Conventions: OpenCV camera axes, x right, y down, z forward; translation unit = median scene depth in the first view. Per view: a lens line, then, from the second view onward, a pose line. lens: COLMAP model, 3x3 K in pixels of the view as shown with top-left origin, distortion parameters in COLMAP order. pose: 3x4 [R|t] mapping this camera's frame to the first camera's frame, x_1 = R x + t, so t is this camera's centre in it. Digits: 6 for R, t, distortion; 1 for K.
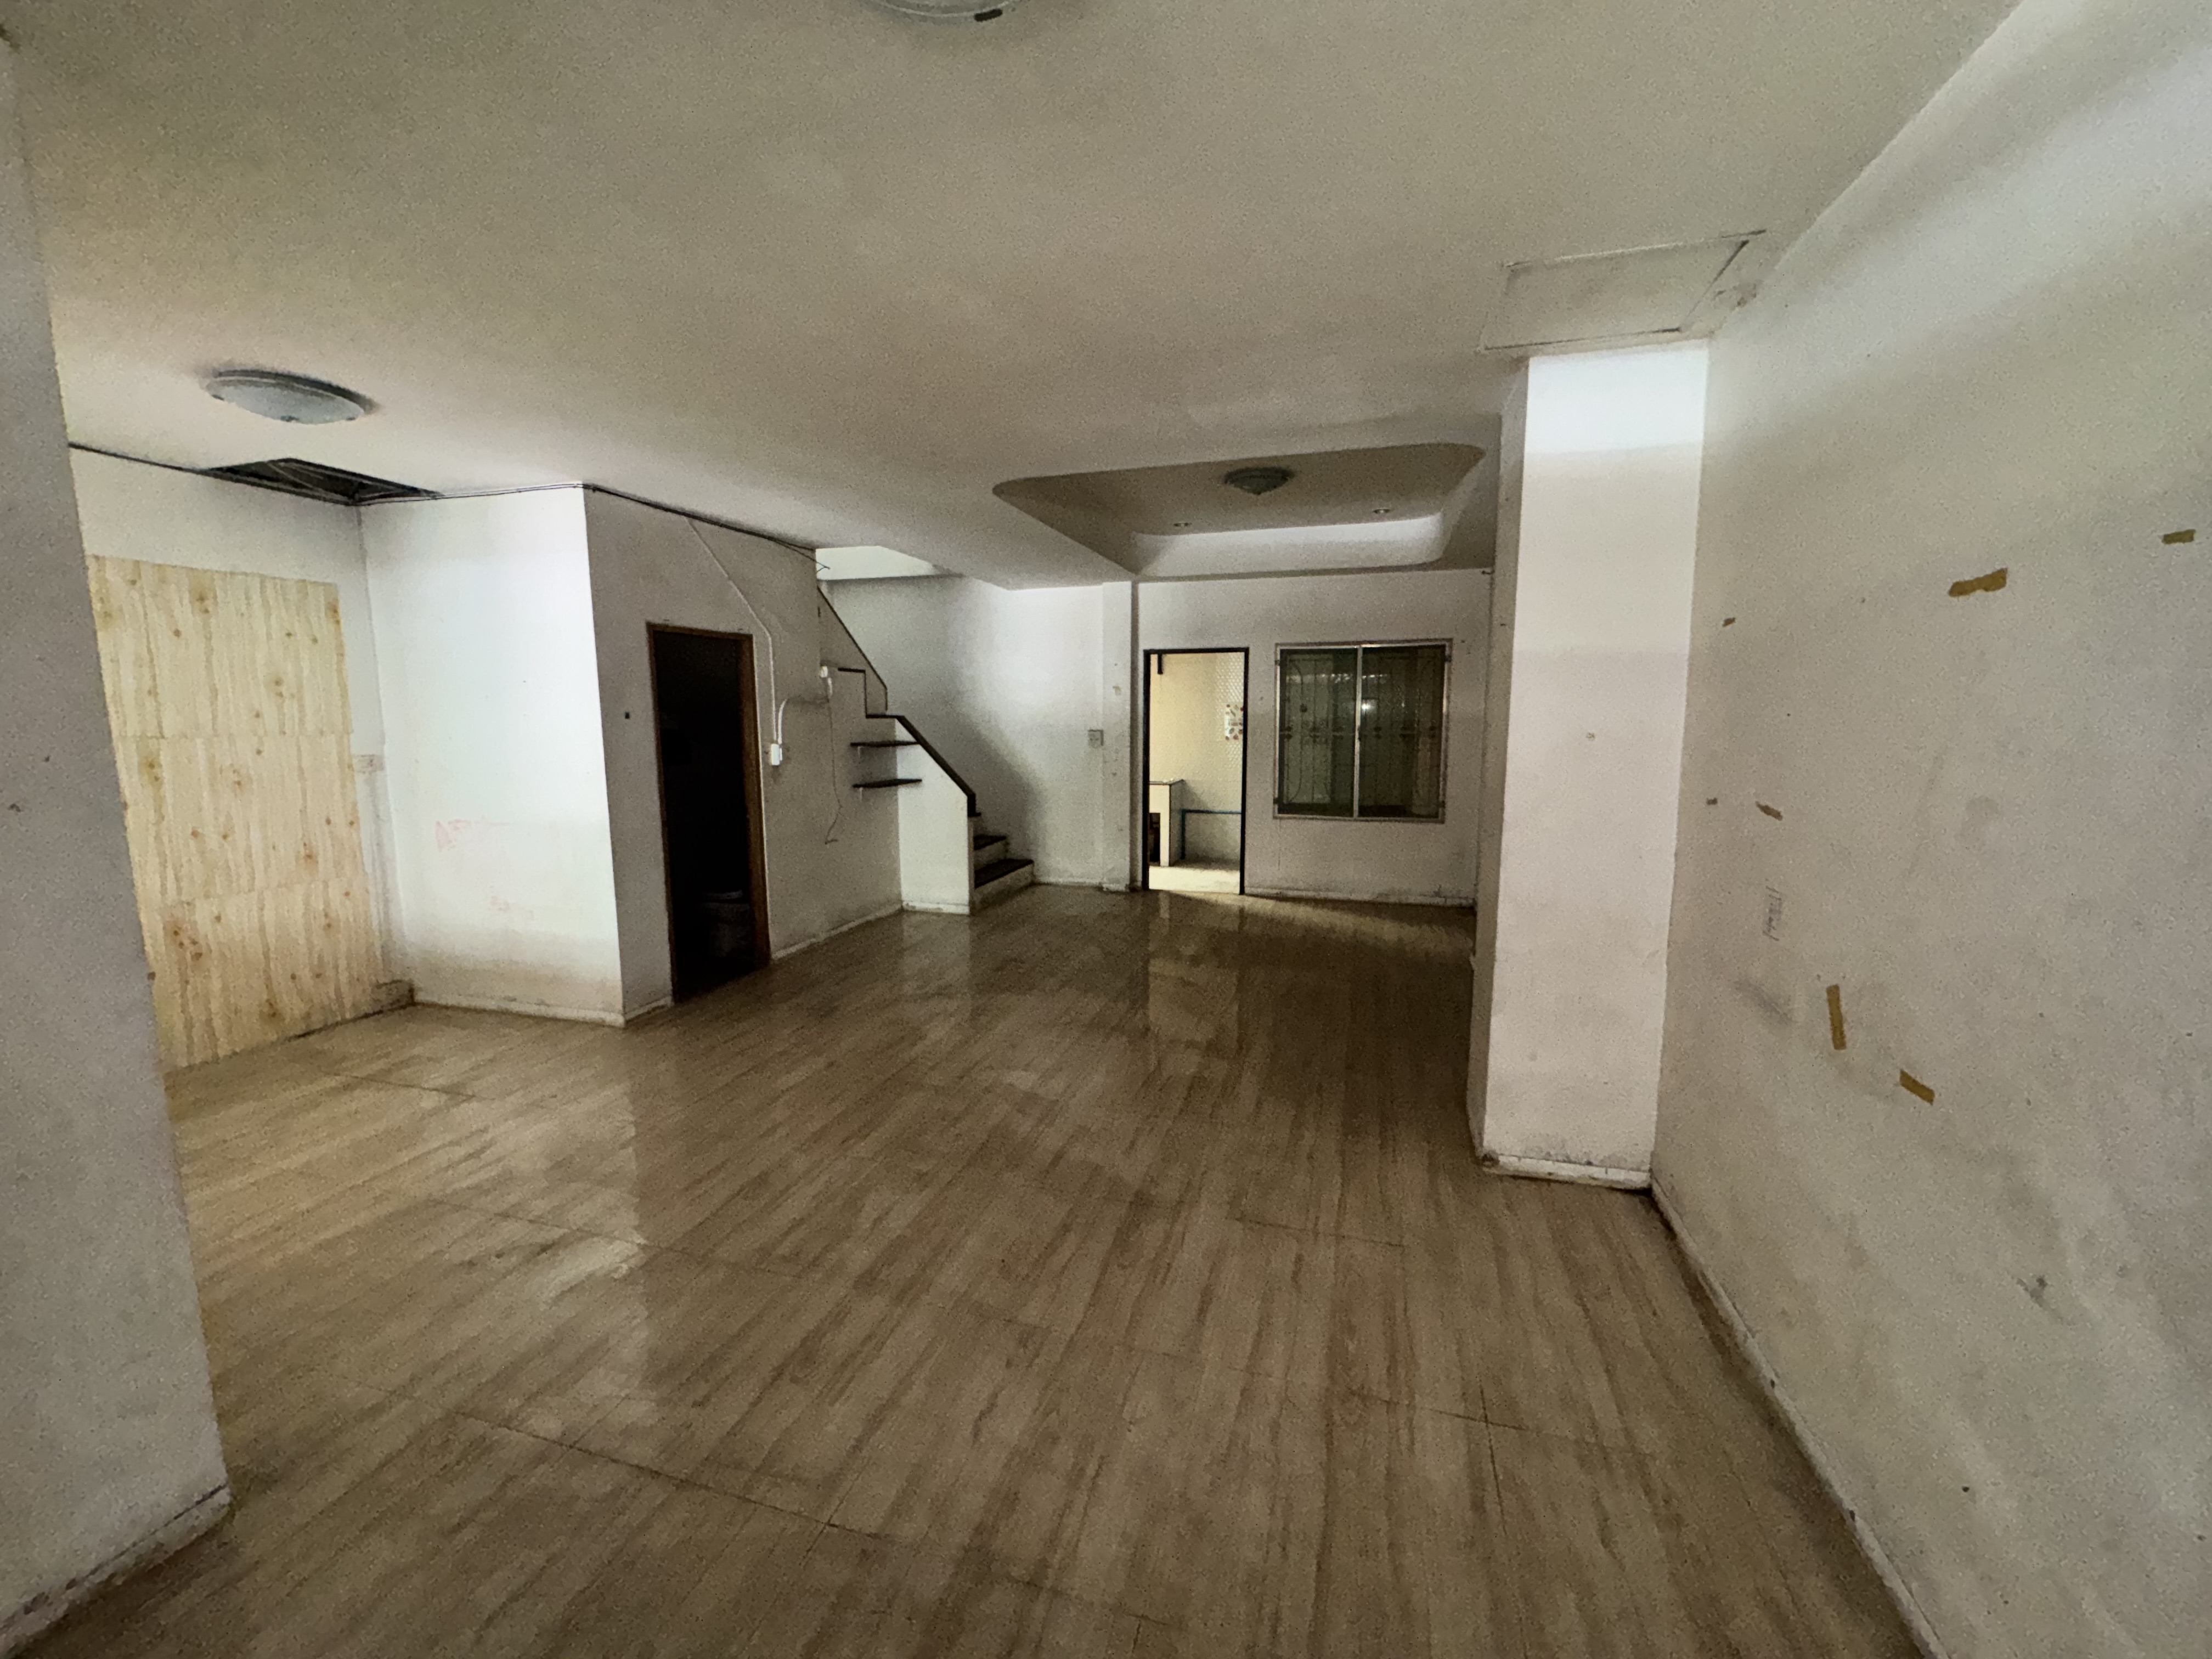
lens RADIAL K [[882.4, 0, 1106.0], [0, 882.4, 829.5], [0, 0, 1]] dist [0.000730, 0.000112]
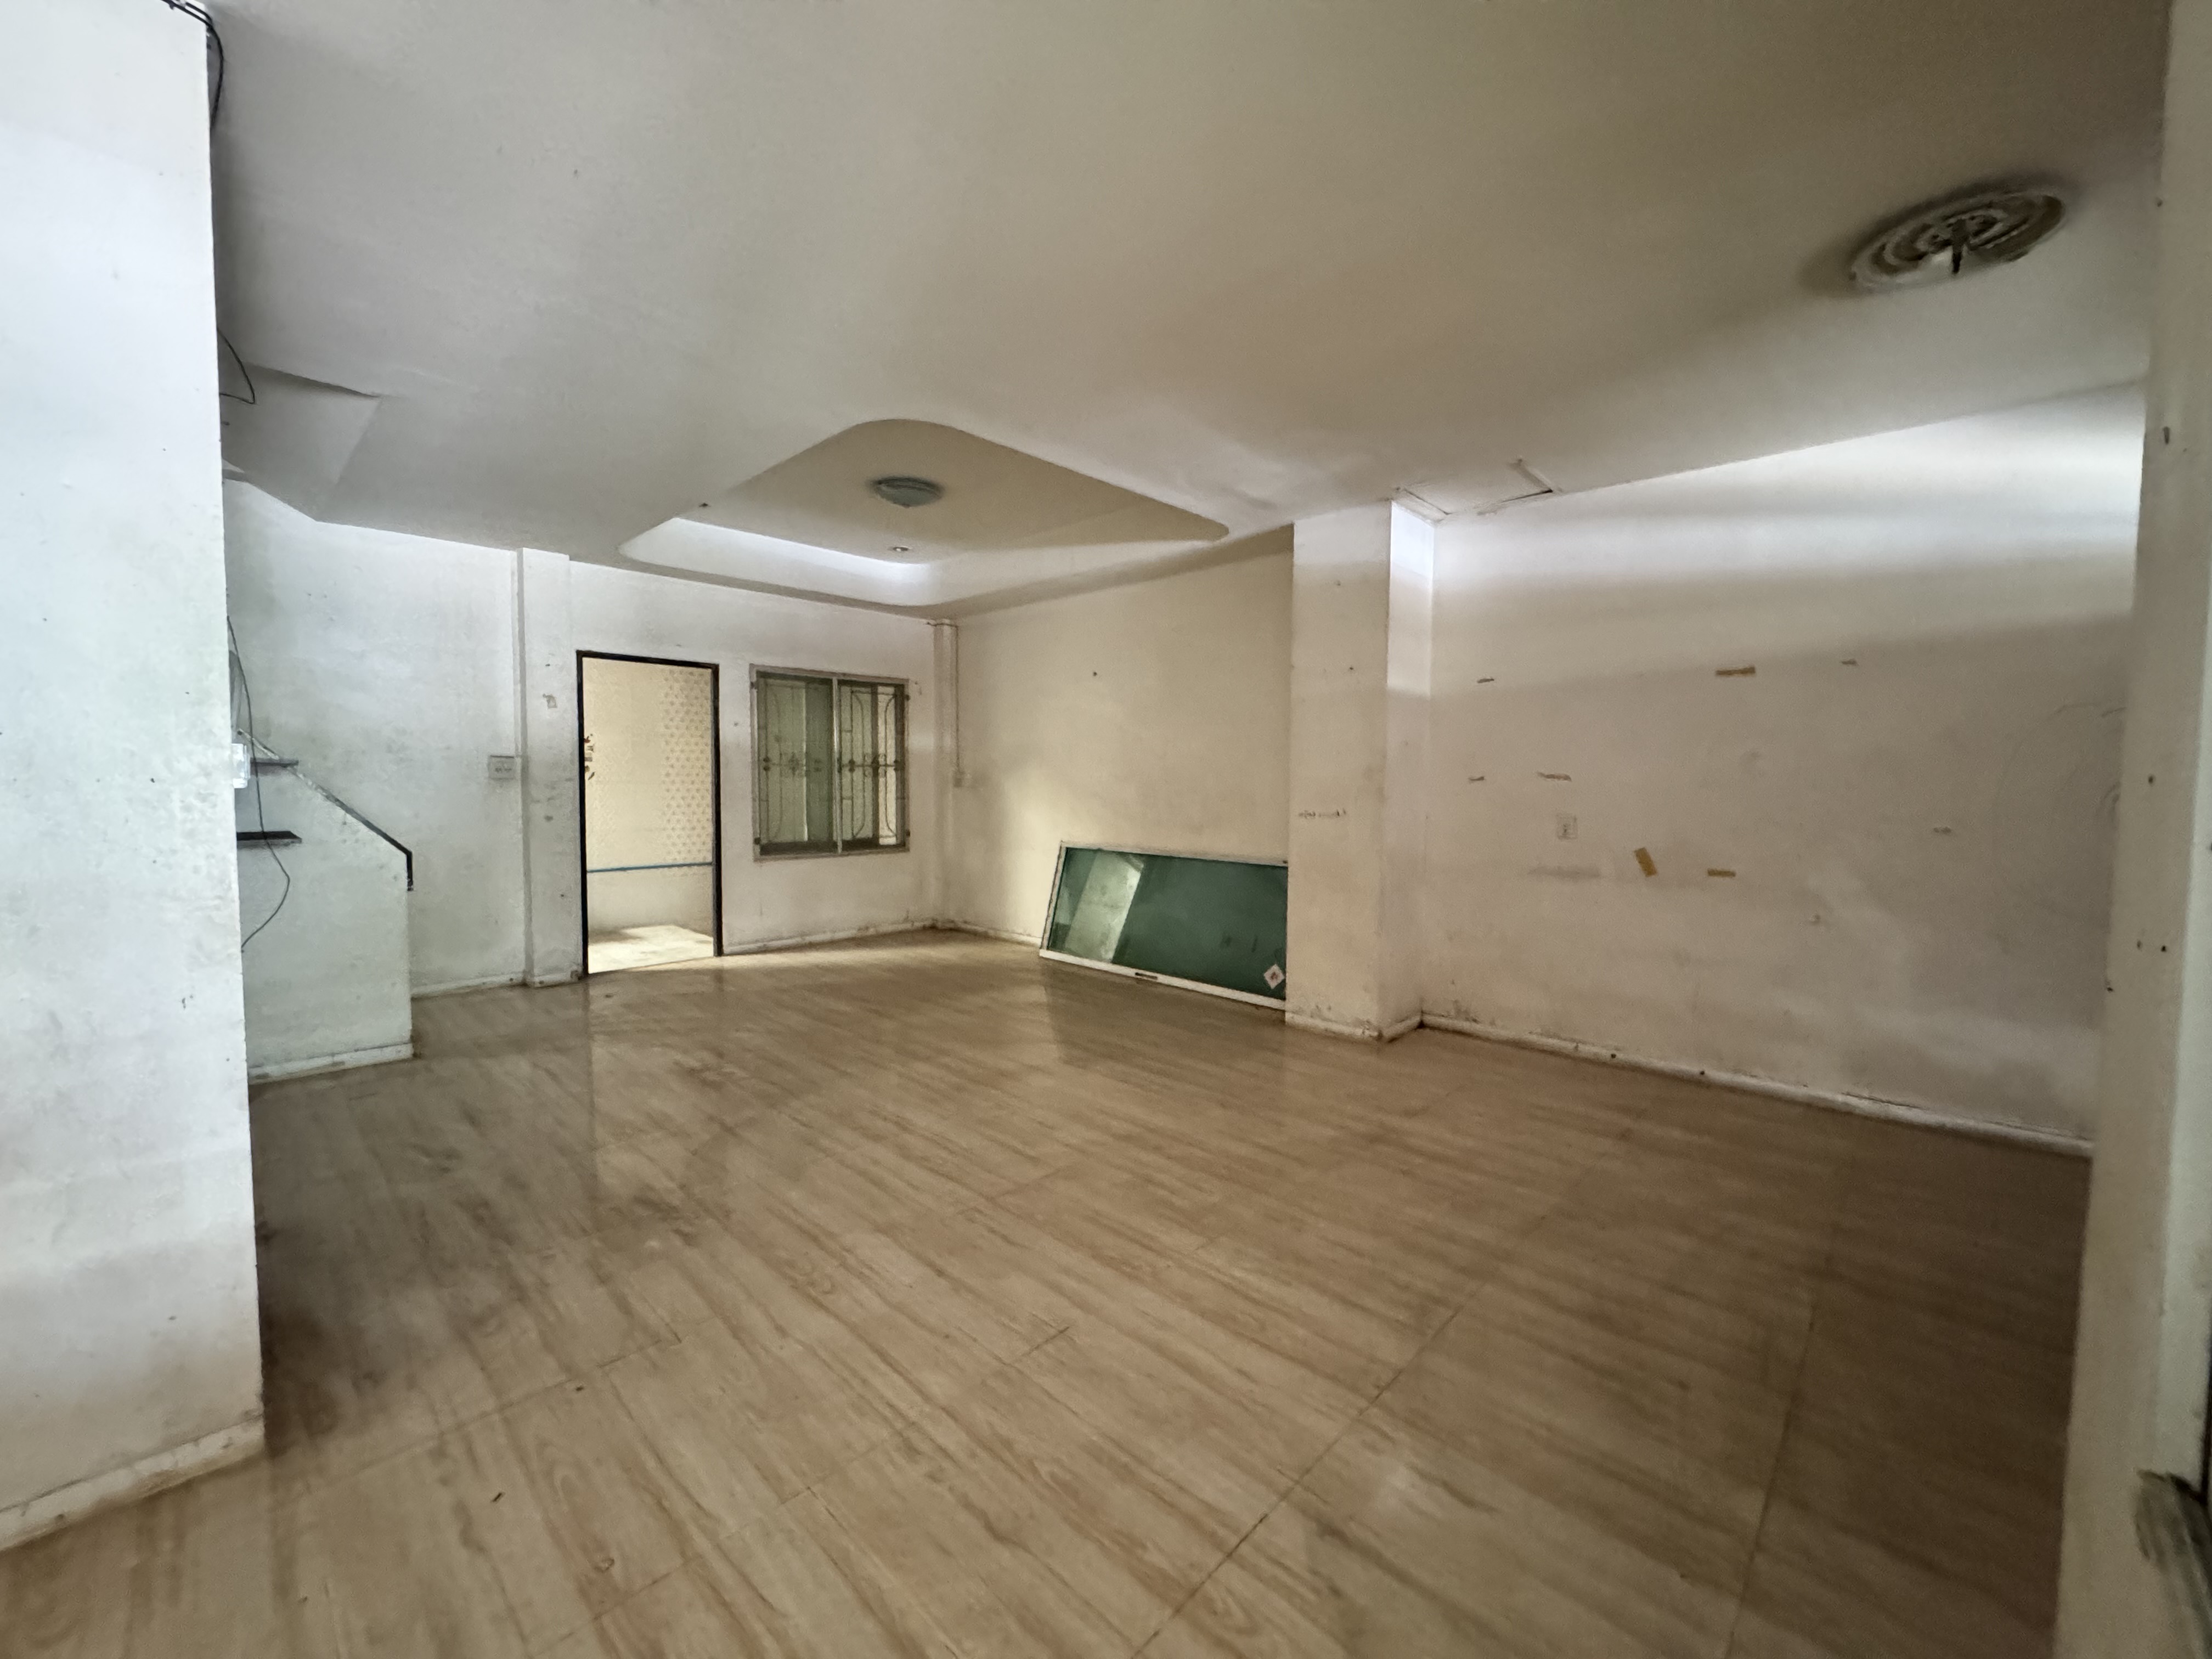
lens RADIAL K [[882.4, 0, 1106.0], [0, 882.4, 829.5], [0, 0, 1]] dist [0.000730, 0.000112]
pose [[0.462175, -0.043465, 0.885723, -0.438249], [0.108088, 0.994112, -0.007617, 0.000310], [-0.880177, 0.099257, 0.464152, 0.294335]]
